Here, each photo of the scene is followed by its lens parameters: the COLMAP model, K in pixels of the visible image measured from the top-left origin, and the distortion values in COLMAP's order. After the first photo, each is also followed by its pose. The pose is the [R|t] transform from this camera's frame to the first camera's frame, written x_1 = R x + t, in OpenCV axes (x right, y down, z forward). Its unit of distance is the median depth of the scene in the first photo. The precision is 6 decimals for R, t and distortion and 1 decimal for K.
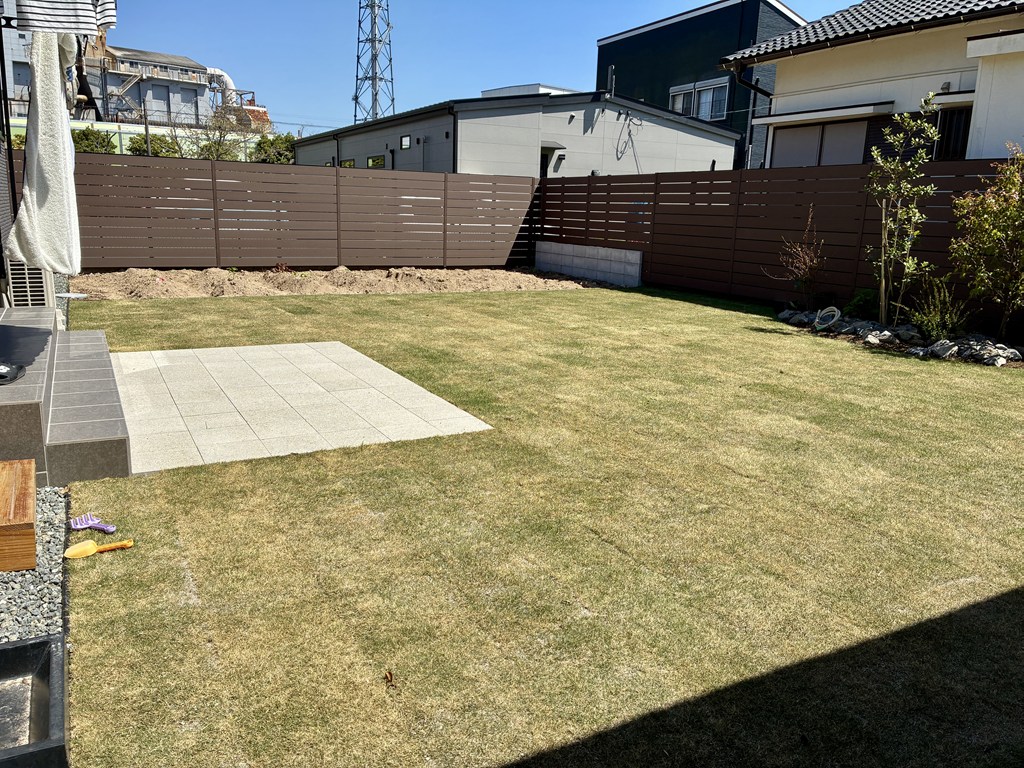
lens RADIAL K [[778.1, 0, 512.0], [0, 778.1, 384.0], [0, 0, 1]] dist [0.063888, -0.081245]
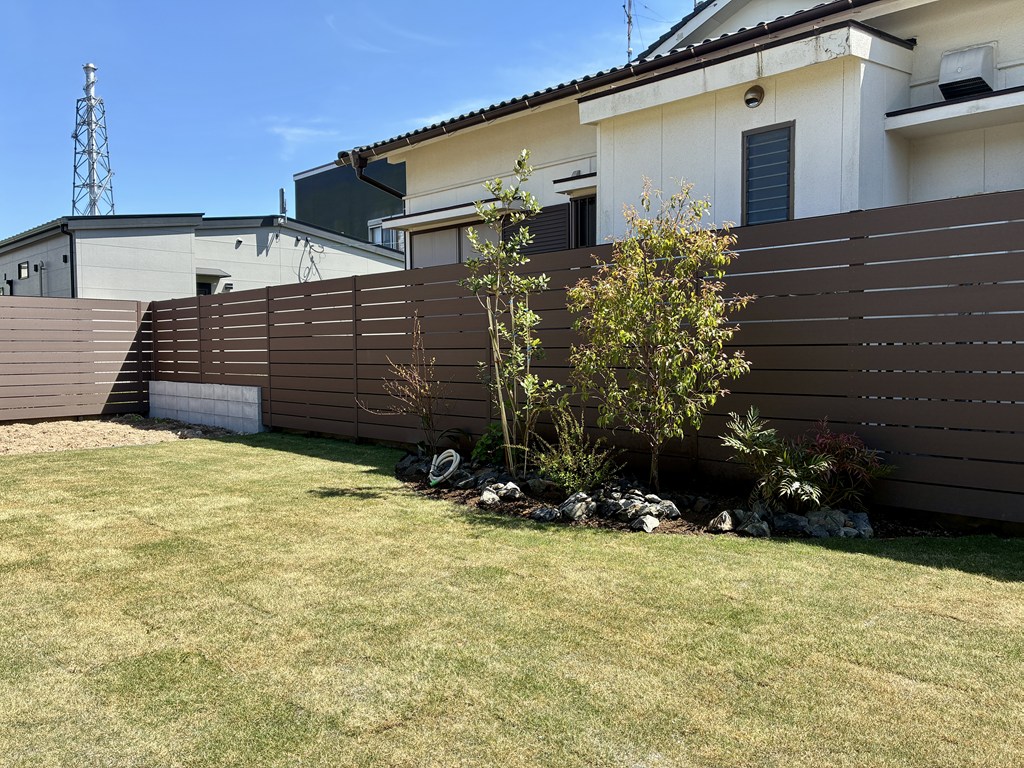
lens RADIAL K [[778.1, 0, 512.0], [0, 778.1, 384.0], [0, 0, 1]] dist [0.063888, -0.081245]
pose [[0.949924, -0.051087, 0.308277, 0.278766], [0.103613, 0.982228, -0.156501, -0.046235], [-0.294804, 0.180605, 0.938335, 0.355651]]
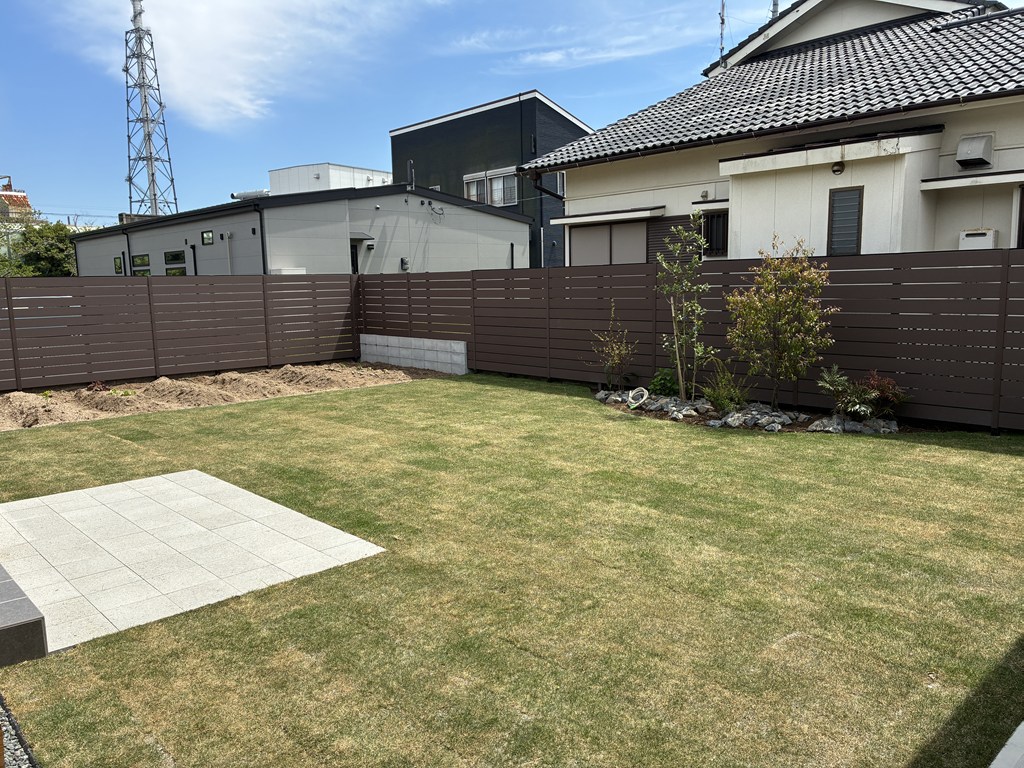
lens RADIAL K [[775.3, 0, 514.1], [0, 775.3, 390.9], [0, 0, 1]] dist [0.027013, -0.003427]
pose [[0.966507, -0.086818, 0.241510, -0.055104], [0.105325, 0.992326, -0.064781, -0.043829], [-0.234033, 0.088049, 0.968234, -0.070208]]
